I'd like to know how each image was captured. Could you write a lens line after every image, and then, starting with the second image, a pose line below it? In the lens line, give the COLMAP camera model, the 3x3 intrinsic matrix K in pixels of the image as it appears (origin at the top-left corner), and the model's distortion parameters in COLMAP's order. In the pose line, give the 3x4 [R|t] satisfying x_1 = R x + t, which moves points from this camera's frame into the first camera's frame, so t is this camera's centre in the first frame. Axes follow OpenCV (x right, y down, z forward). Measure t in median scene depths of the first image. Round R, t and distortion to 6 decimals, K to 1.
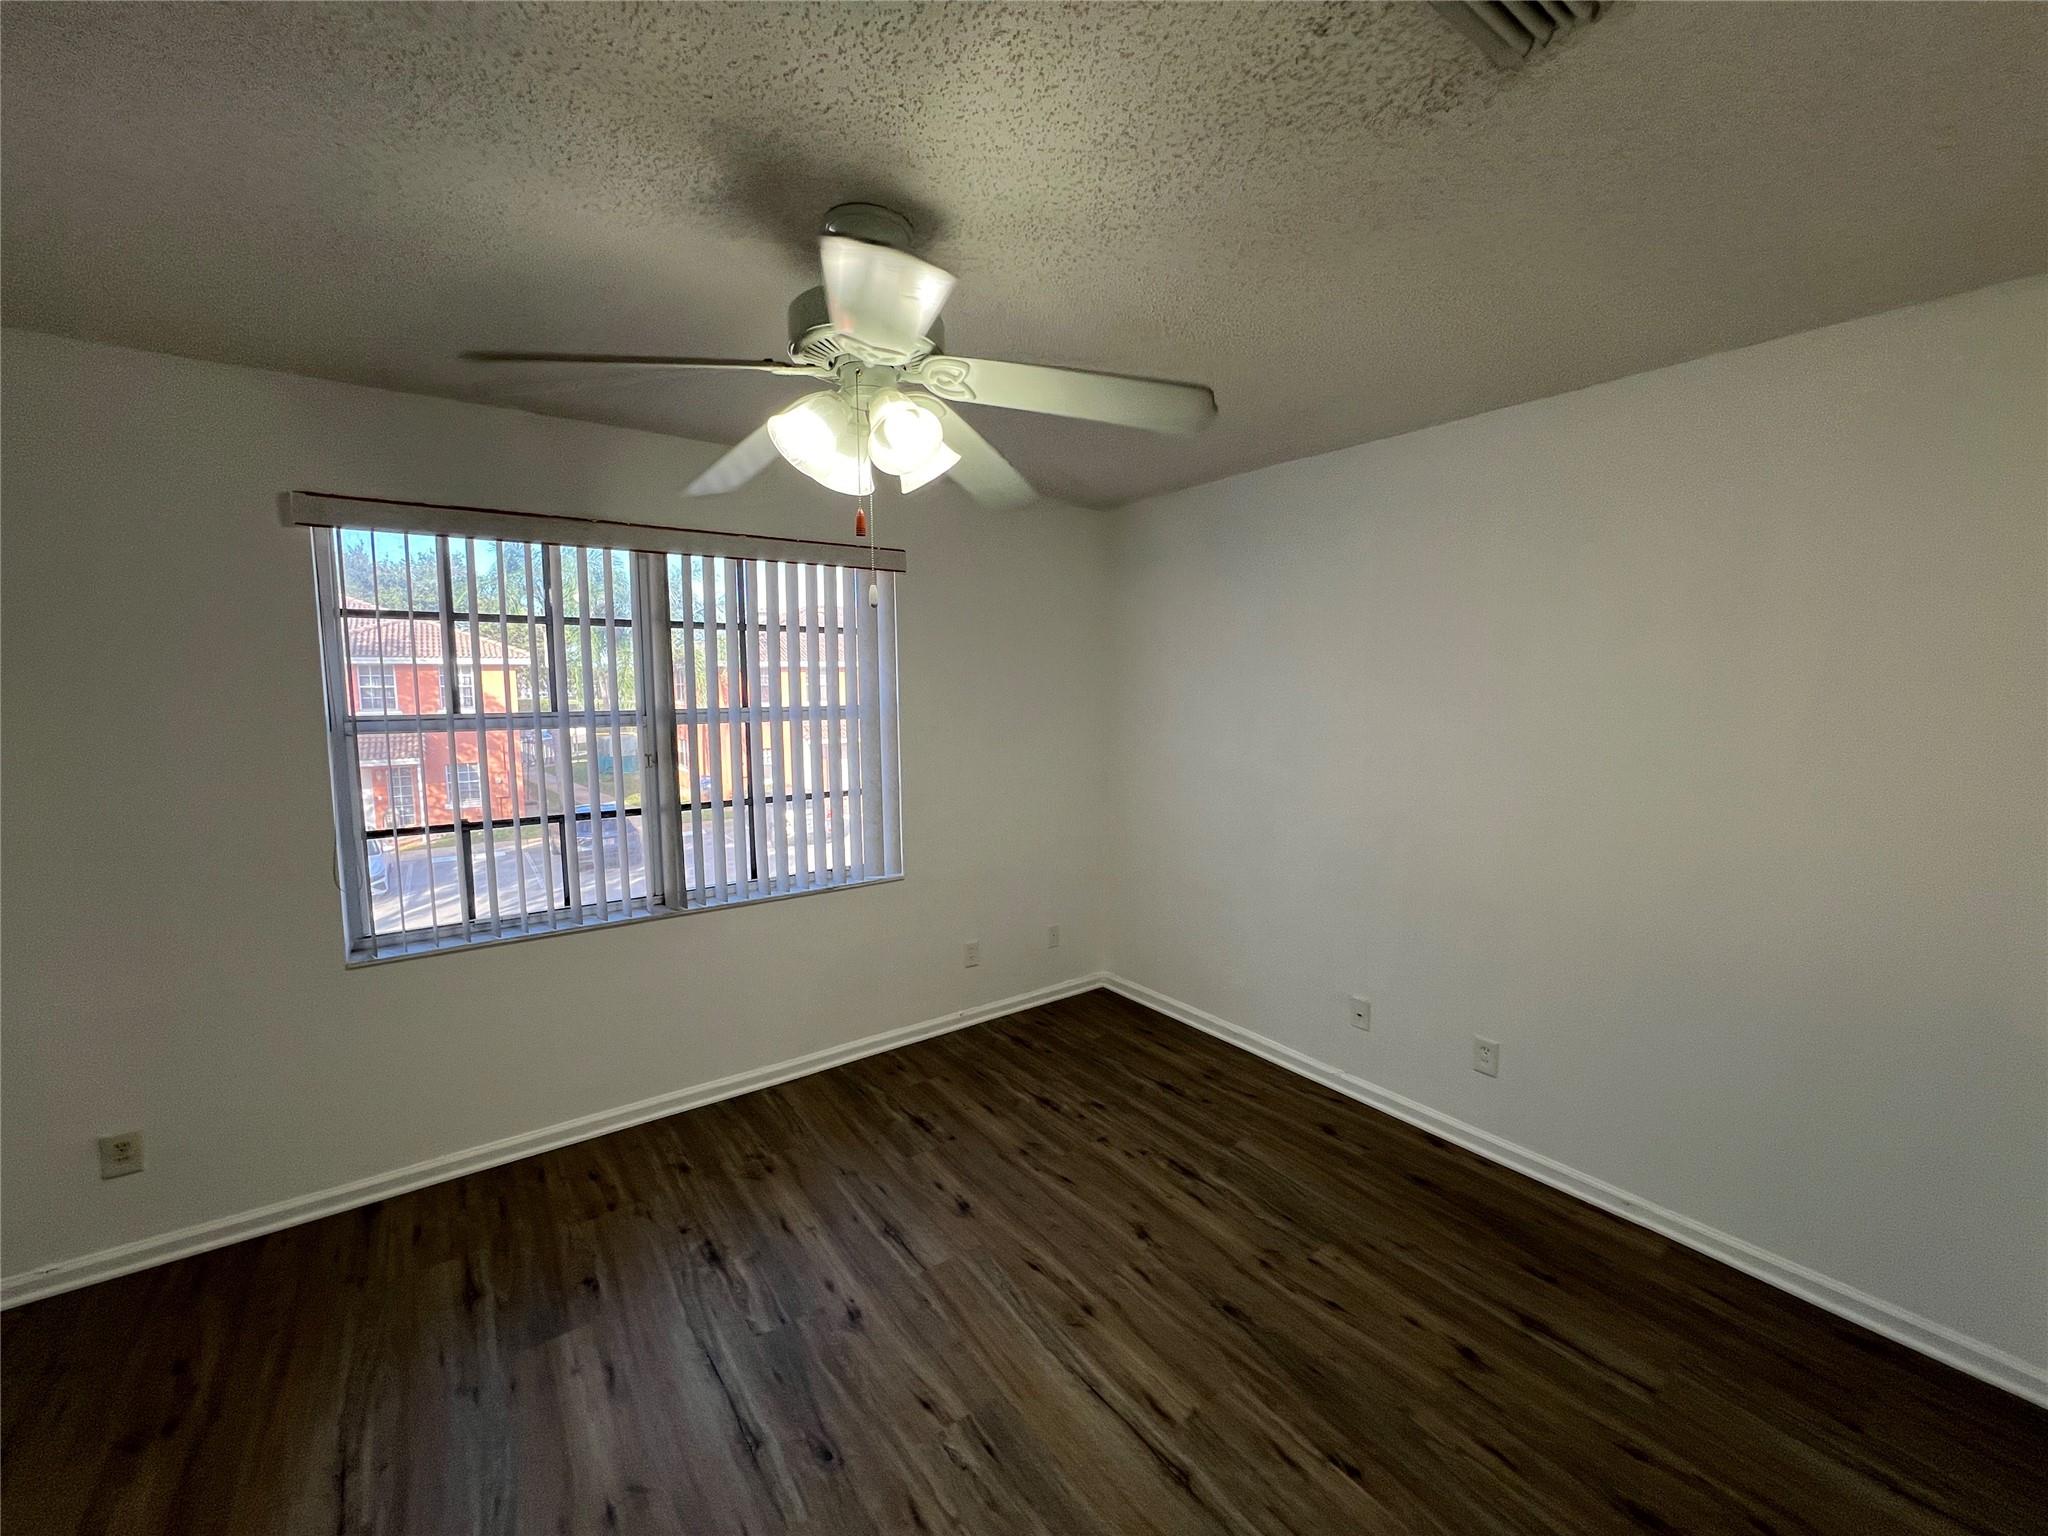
lens RADIAL K [[824.2, 0, 1017.4], [0, 824.2, 774.6], [0, 0, 1]] dist [0.000373, -0.000460]
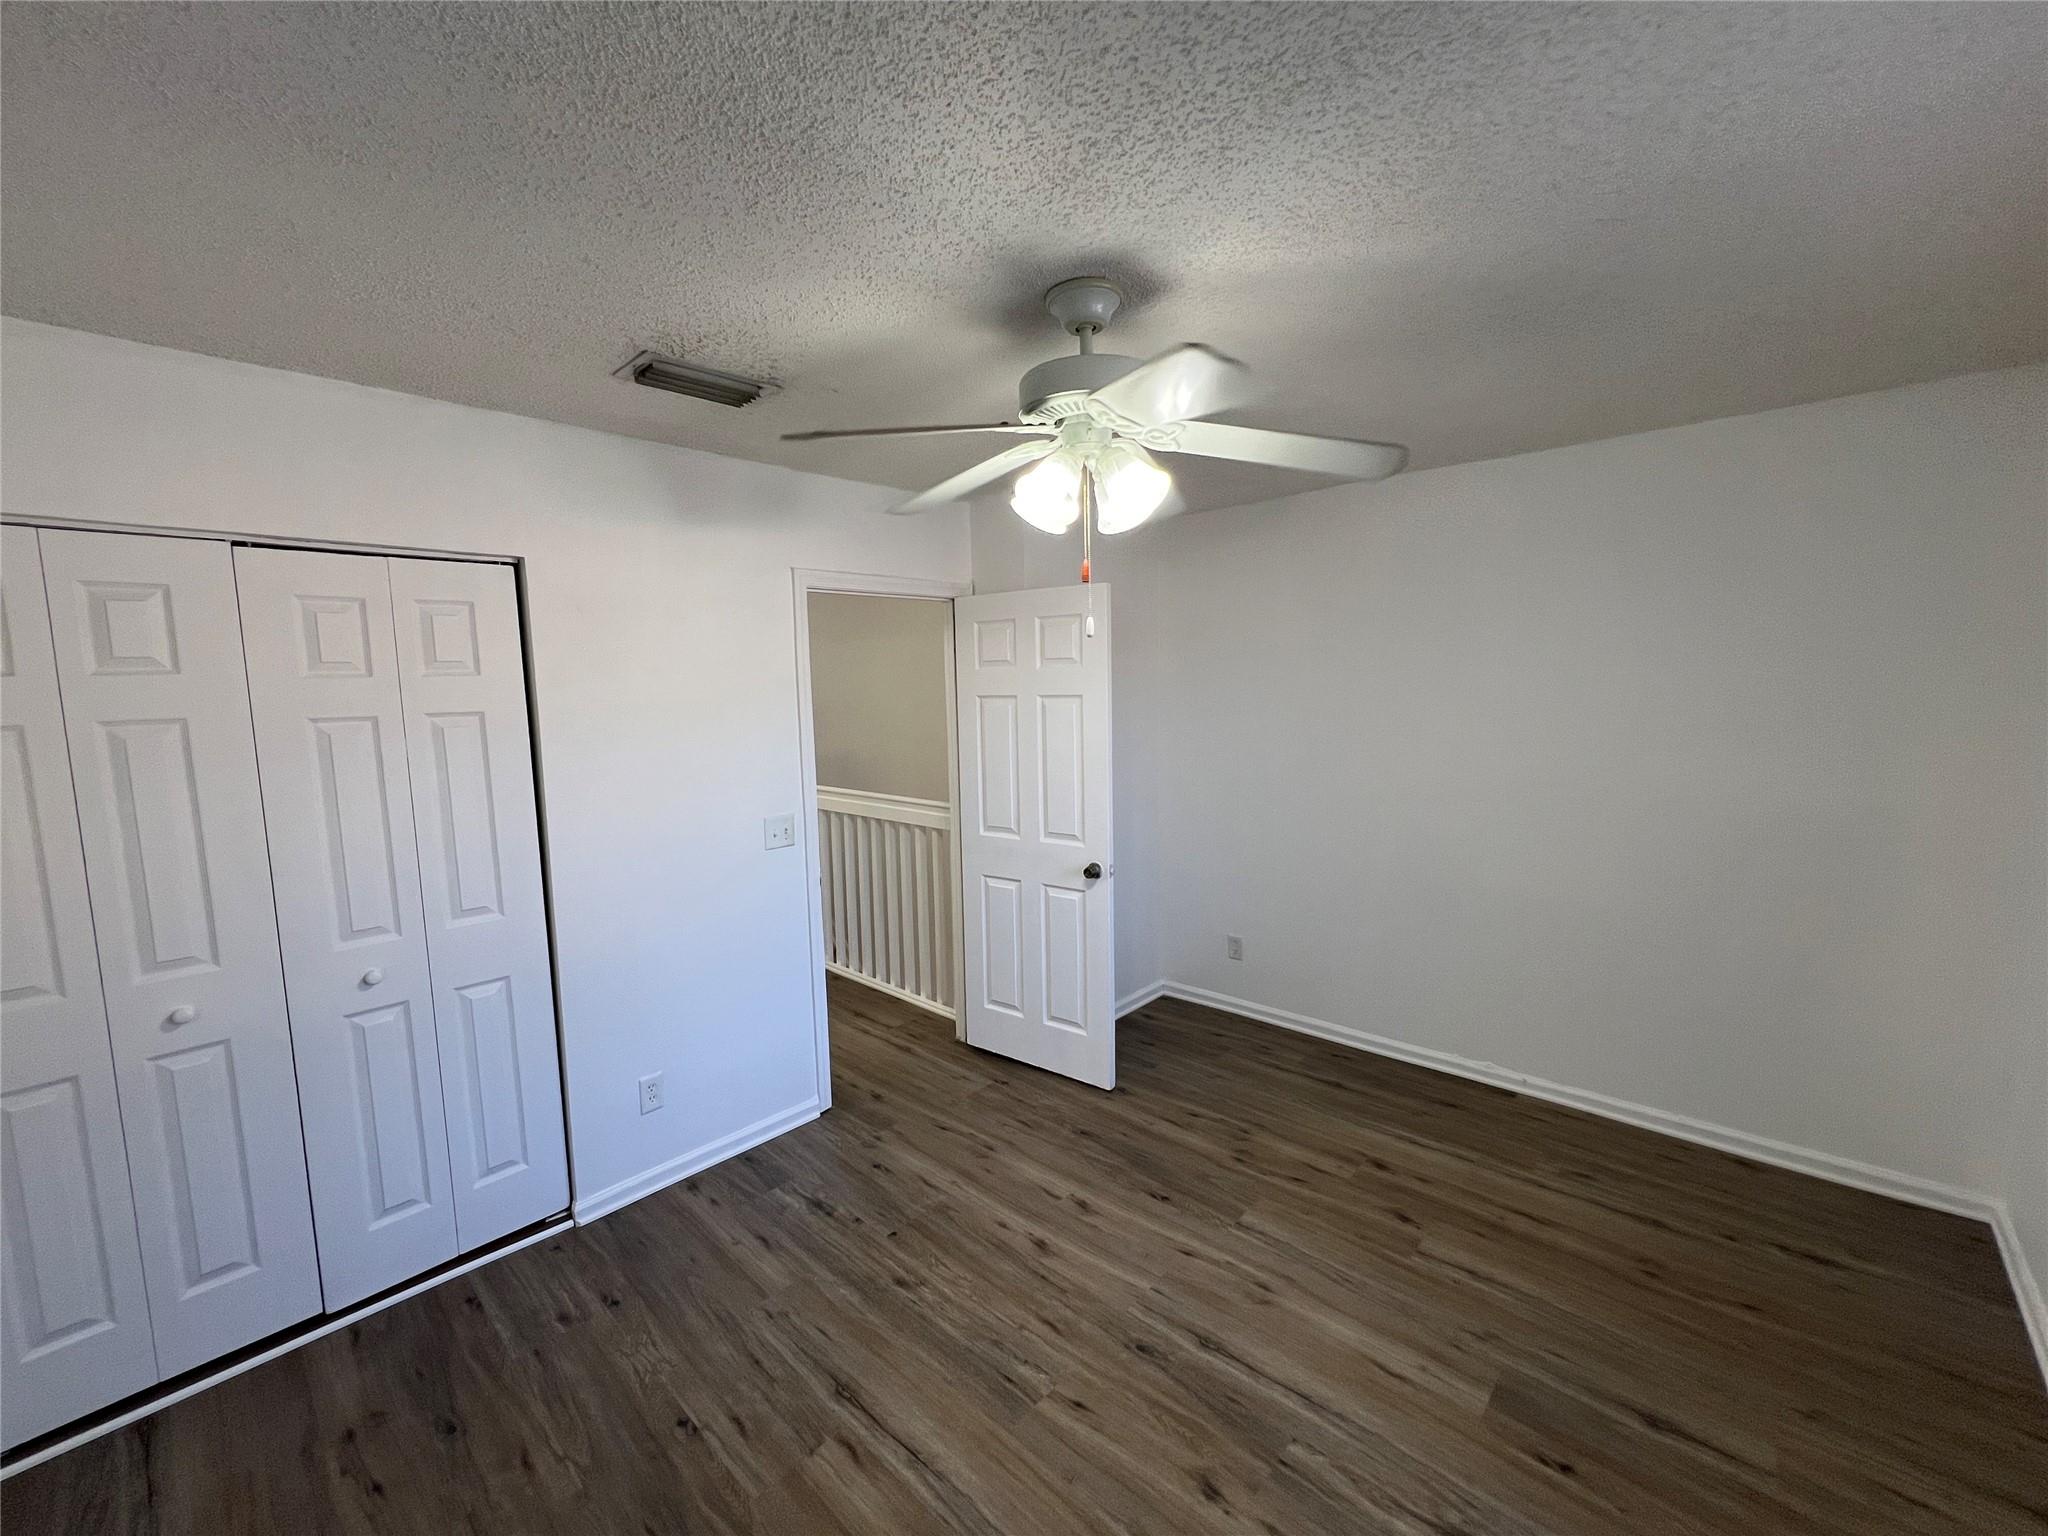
lens RADIAL K [[824.2, 0, 1026.8], [0, 824.2, 772.0], [0, 0, 1]] dist [0.000373, -0.000460]
pose [[-0.980555, 0.046638, -0.190621, 0.082794], [0.003872, 0.975759, 0.218812, -0.172226], [0.196206, 0.213819, -0.956966, 1.327145]]
